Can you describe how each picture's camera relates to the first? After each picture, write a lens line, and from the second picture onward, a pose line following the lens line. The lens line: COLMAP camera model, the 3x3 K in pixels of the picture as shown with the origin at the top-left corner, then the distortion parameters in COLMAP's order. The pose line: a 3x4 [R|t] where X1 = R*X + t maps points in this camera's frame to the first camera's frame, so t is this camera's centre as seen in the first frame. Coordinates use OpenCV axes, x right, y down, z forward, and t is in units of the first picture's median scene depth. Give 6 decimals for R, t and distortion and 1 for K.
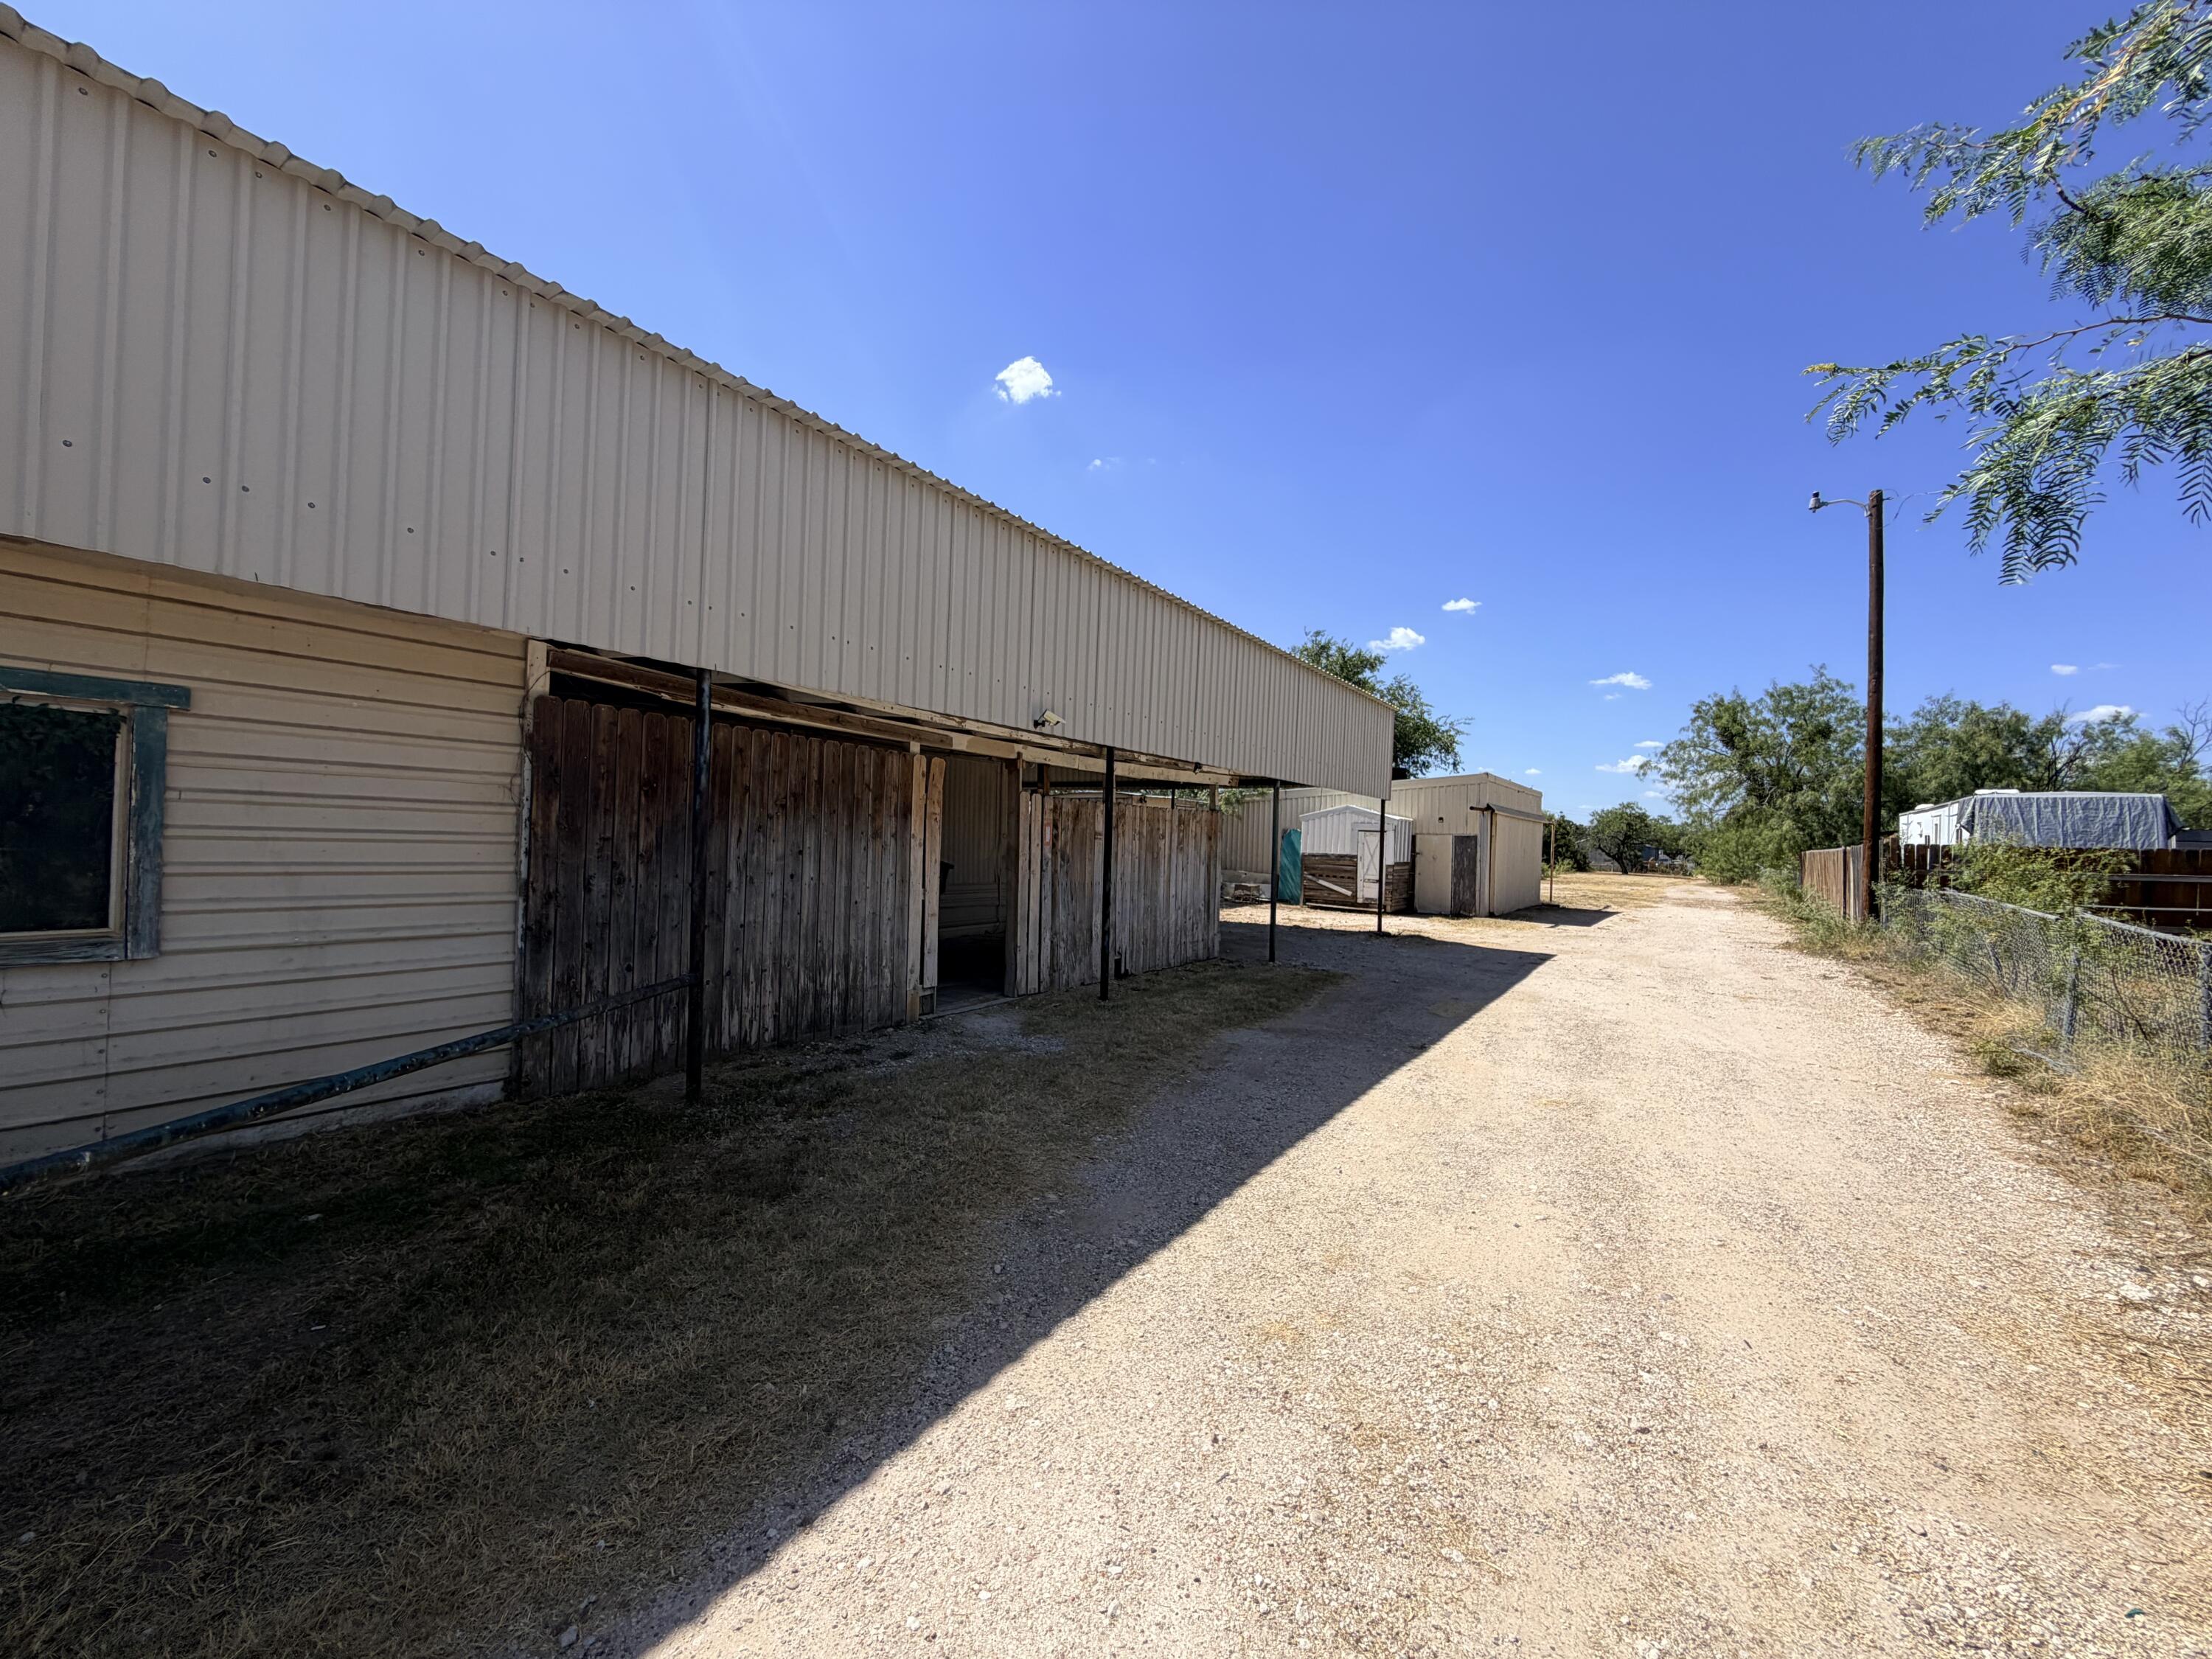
lens RADIAL K [[880.2, 0, 1126.0], [0, 880.2, 836.6], [0, 0, 1]] dist [0.000797, -0.000001]
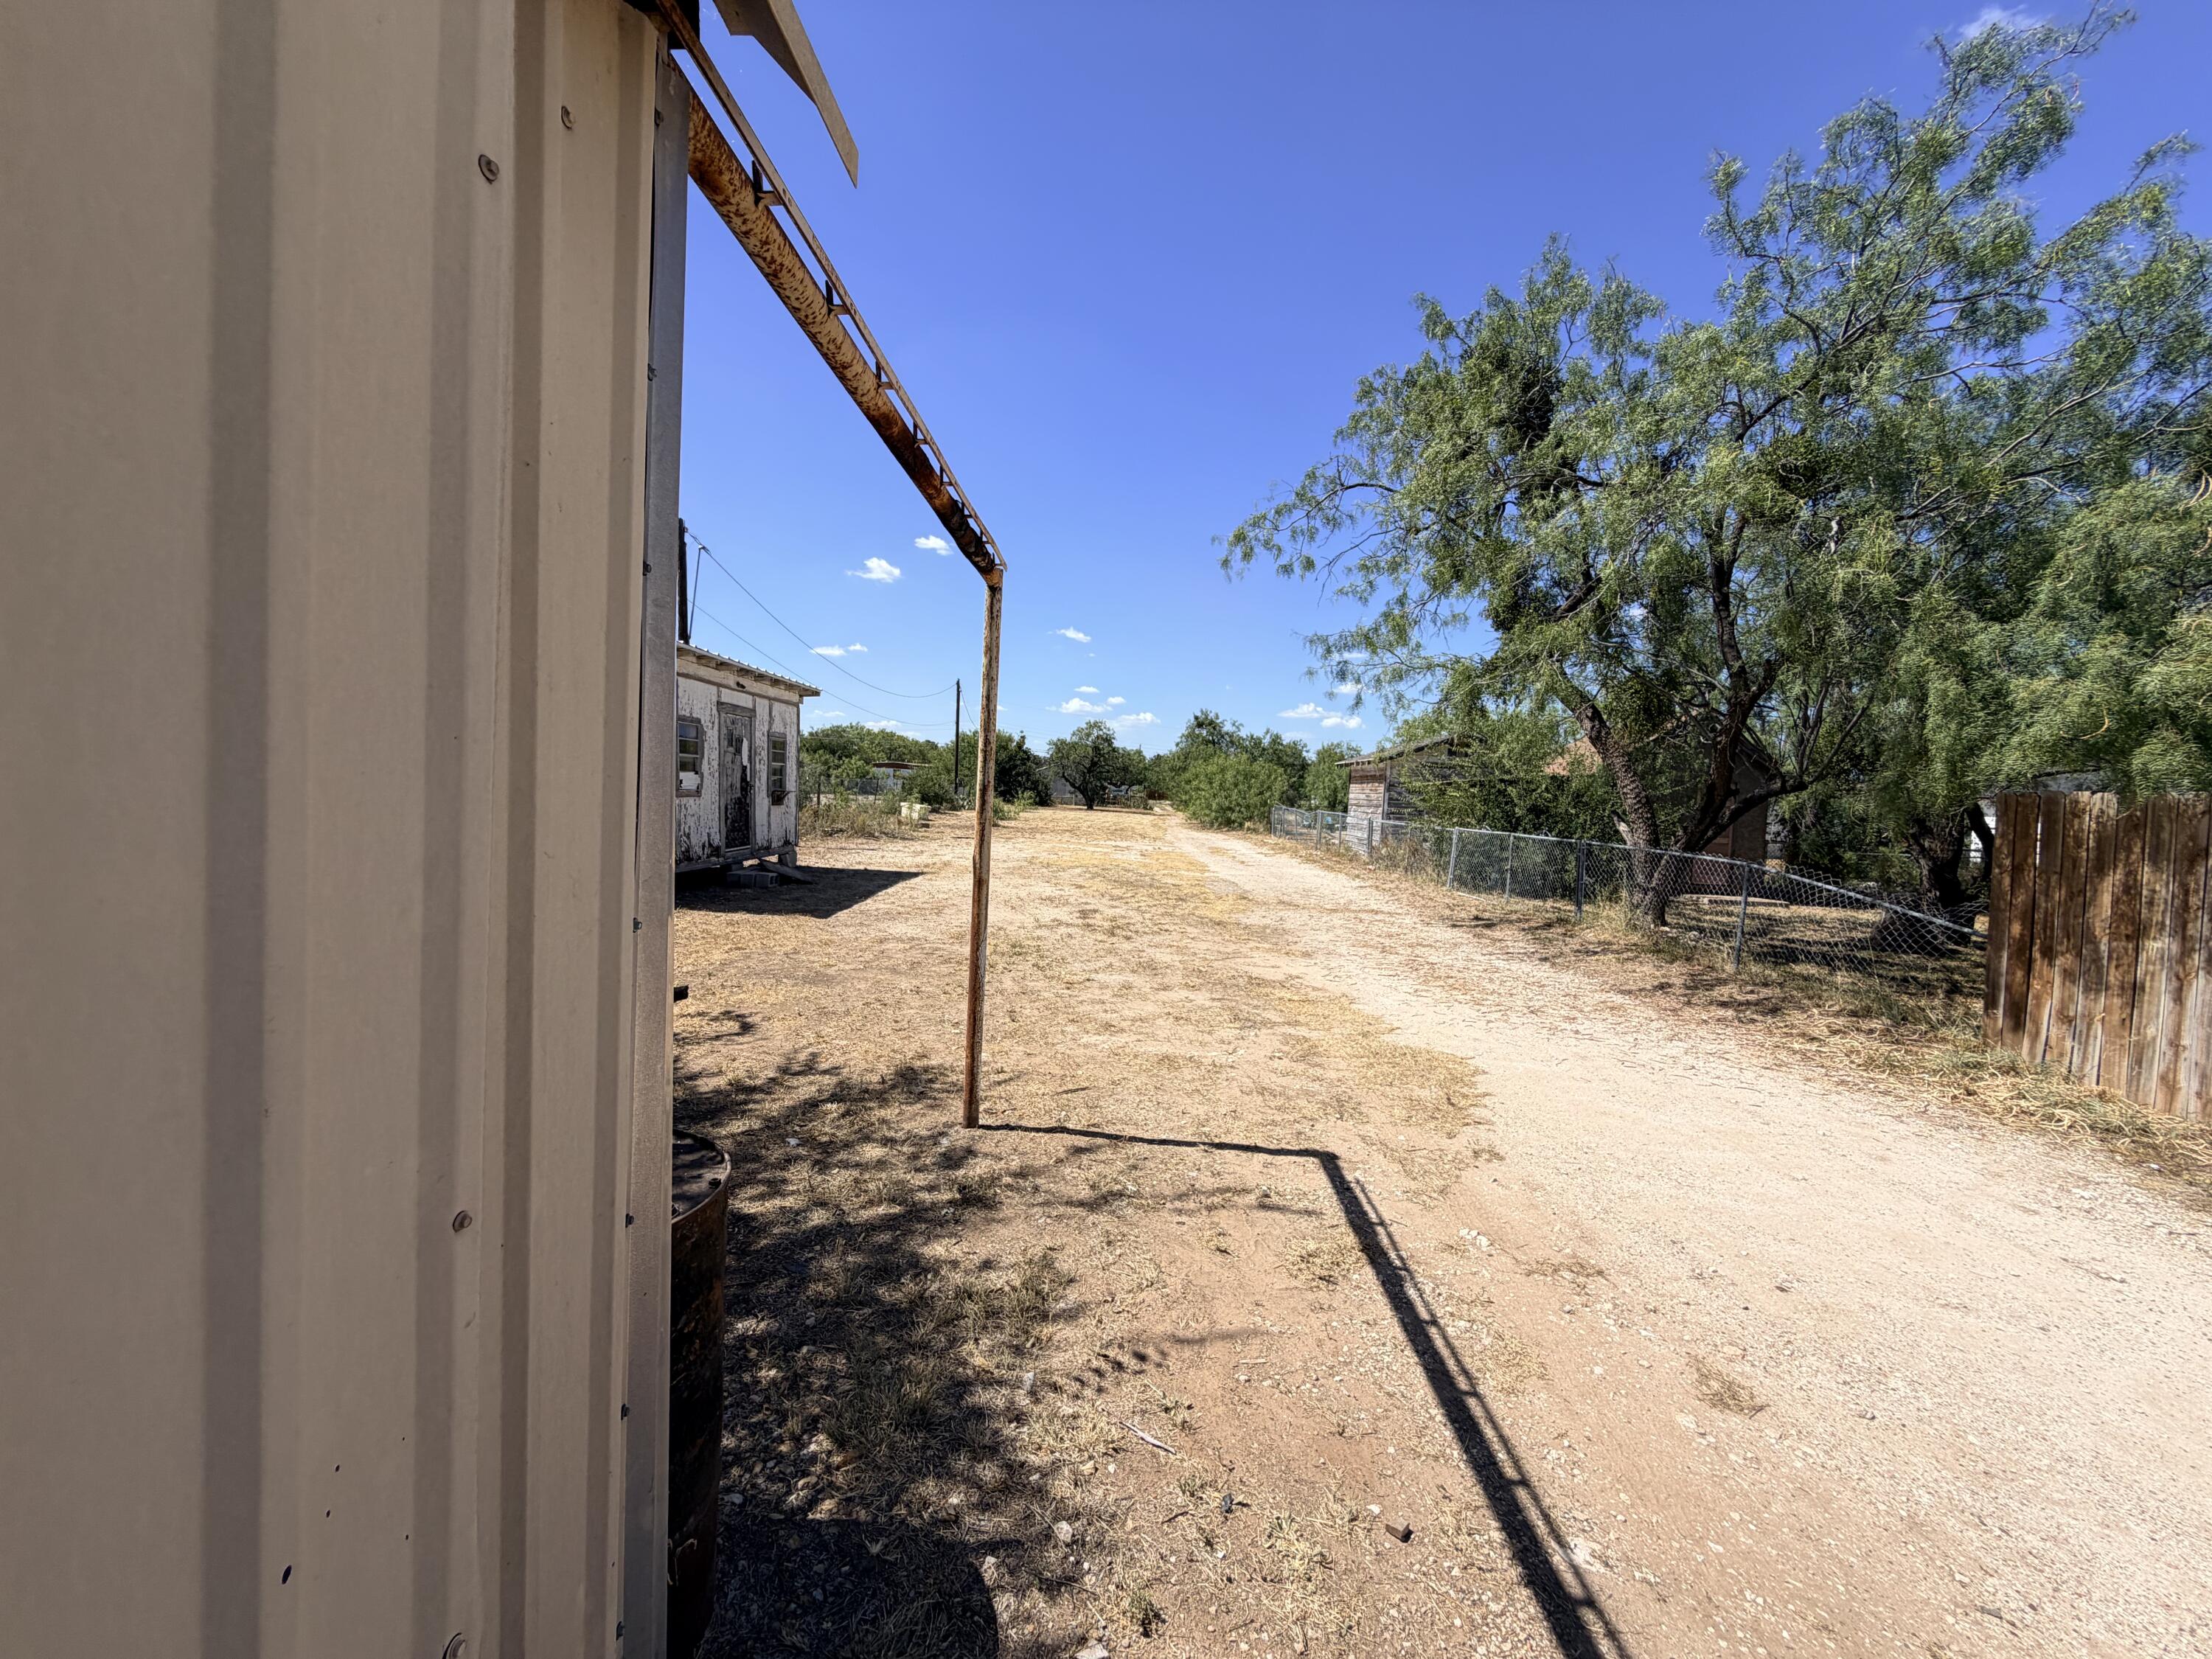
lens RADIAL K [[880.2, 0, 1123.2], [0, 880.2, 827.2], [0, 0, 1]] dist [0.000797, -0.000001]
pose [[0.838293, -0.022906, 0.544739, 0.393797], [-0.015068, 0.997762, 0.065143, 0.014593], [-0.545012, -0.062817, 0.836071, 0.805441]]
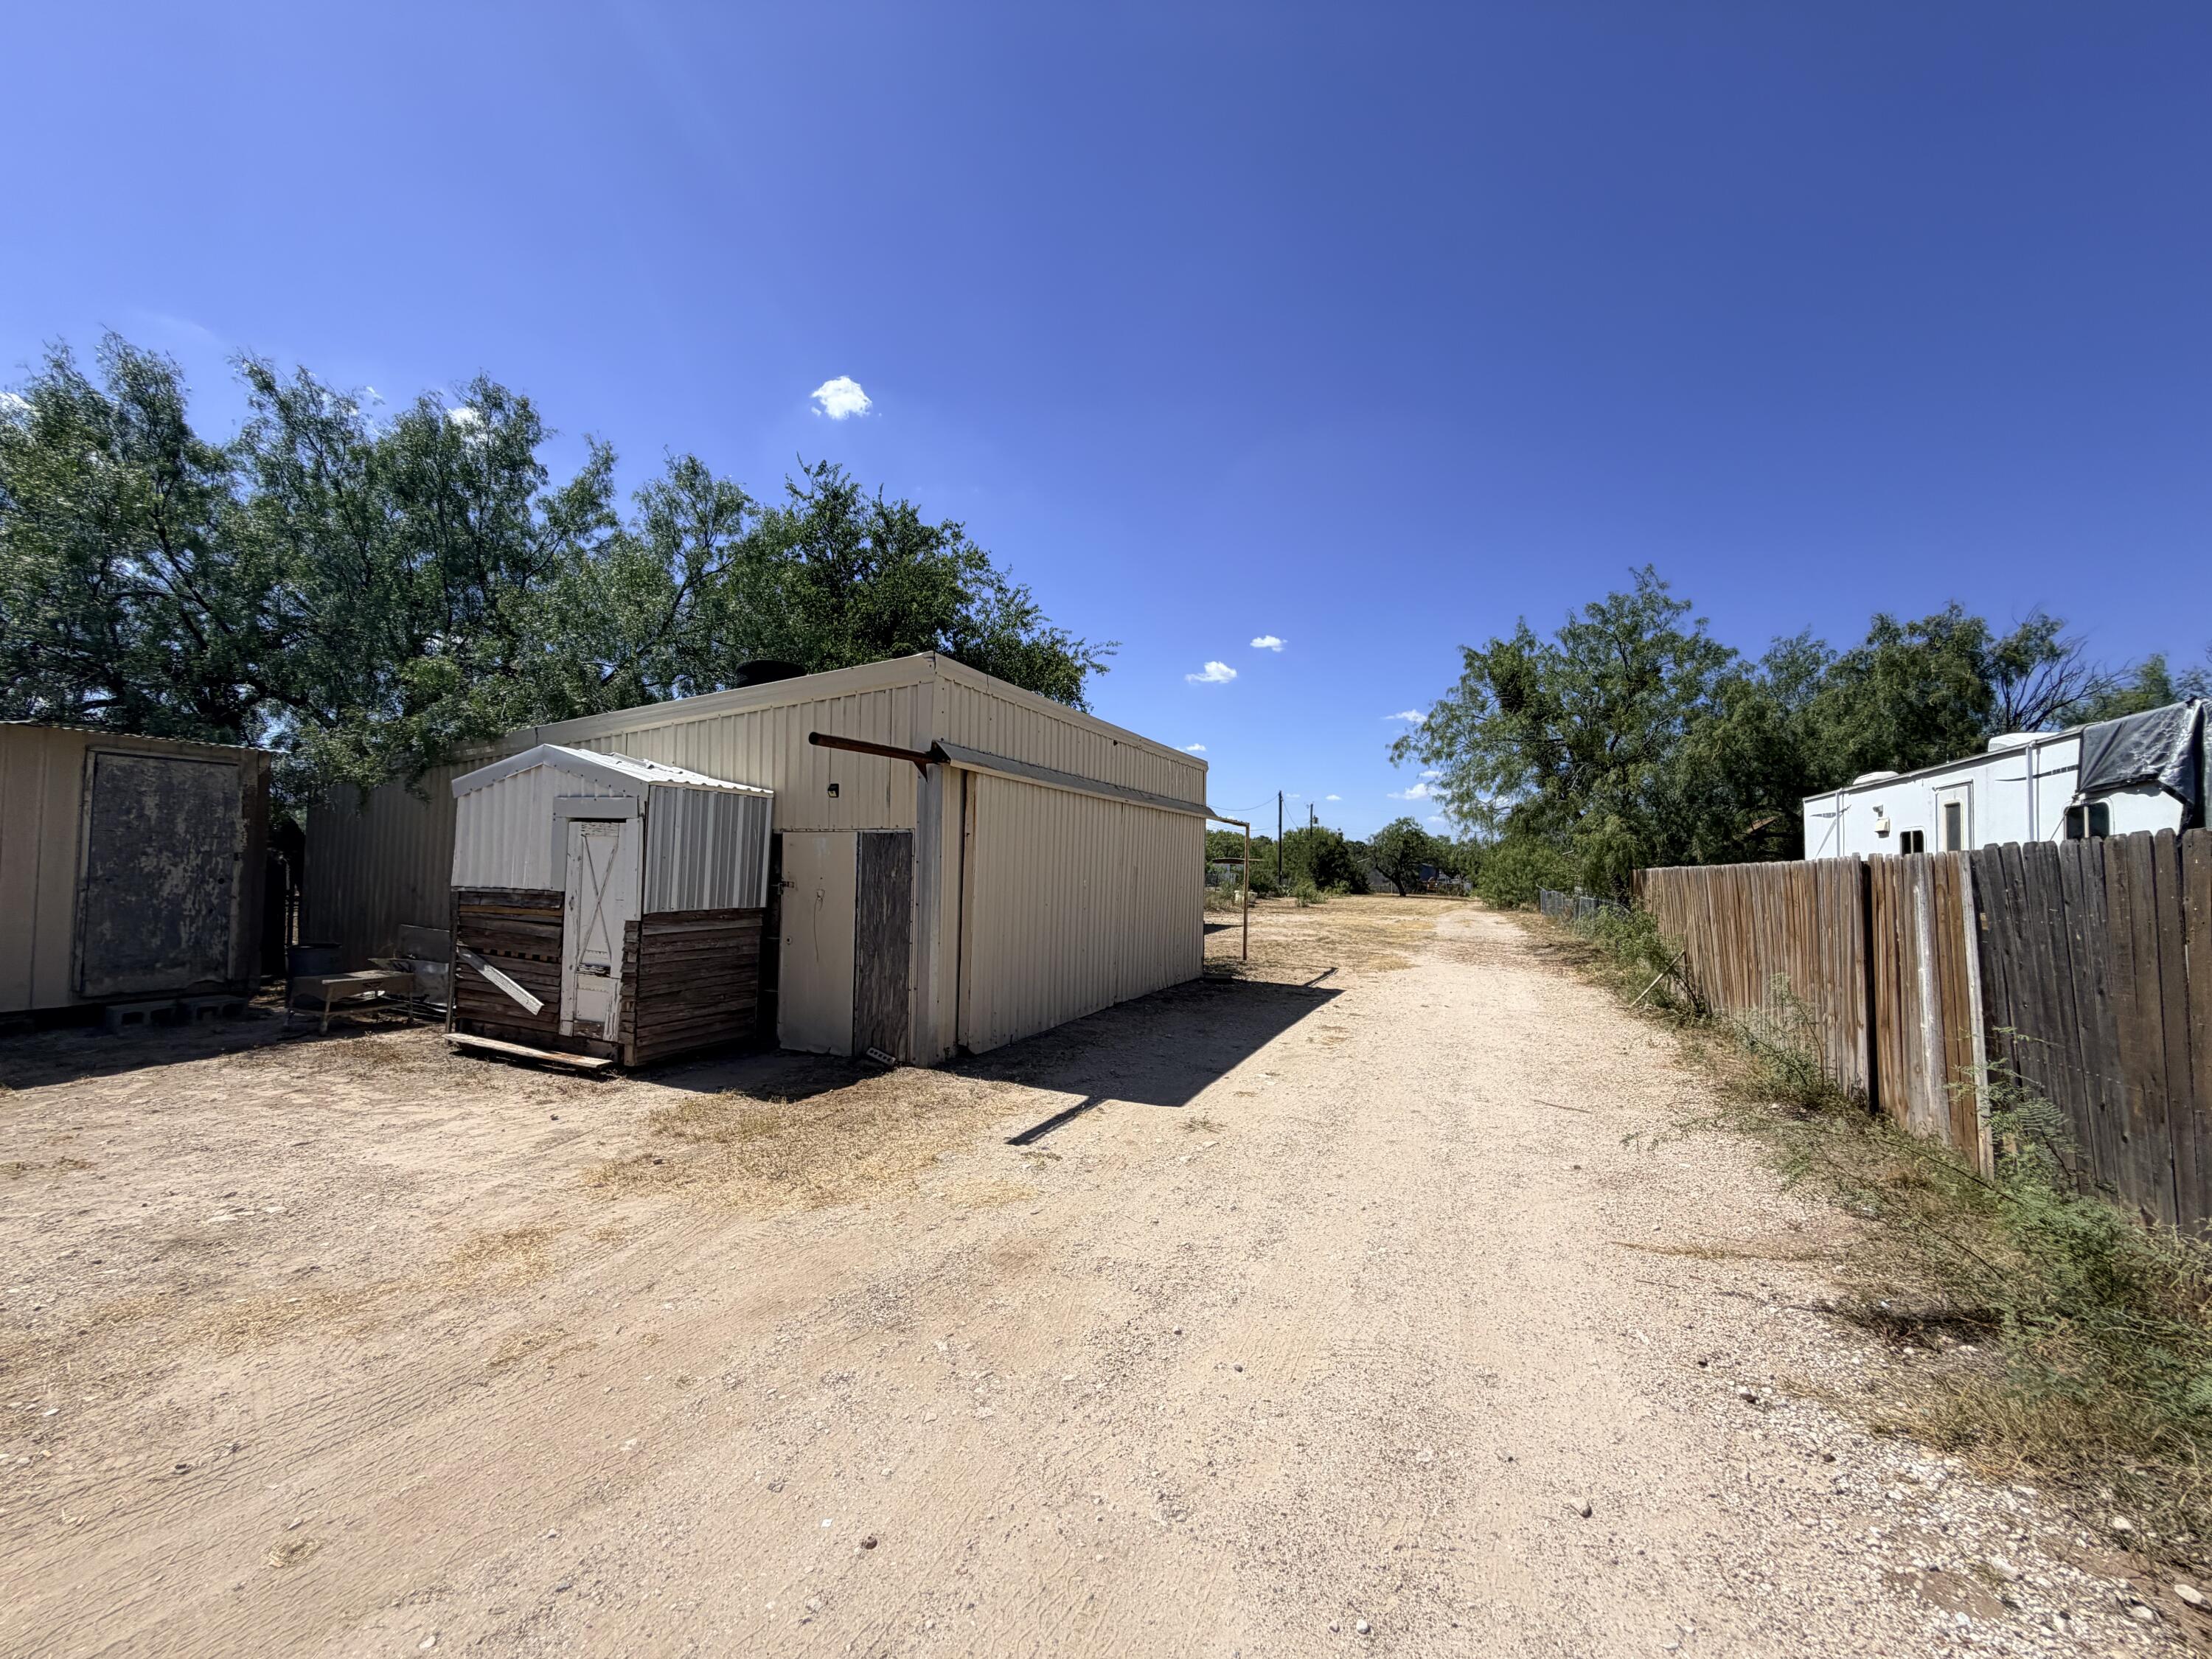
lens RADIAL K [[880.2, 0, 1110.4], [0, 880.2, 825.0], [0, 0, 1]] dist [0.000797, -0.000001]
pose [[0.982927, -0.002246, 0.183983, 0.269795], [0.009883, 0.999126, -0.040607, 0.007328], [-0.183731, 0.041732, 0.982090, 0.415787]]
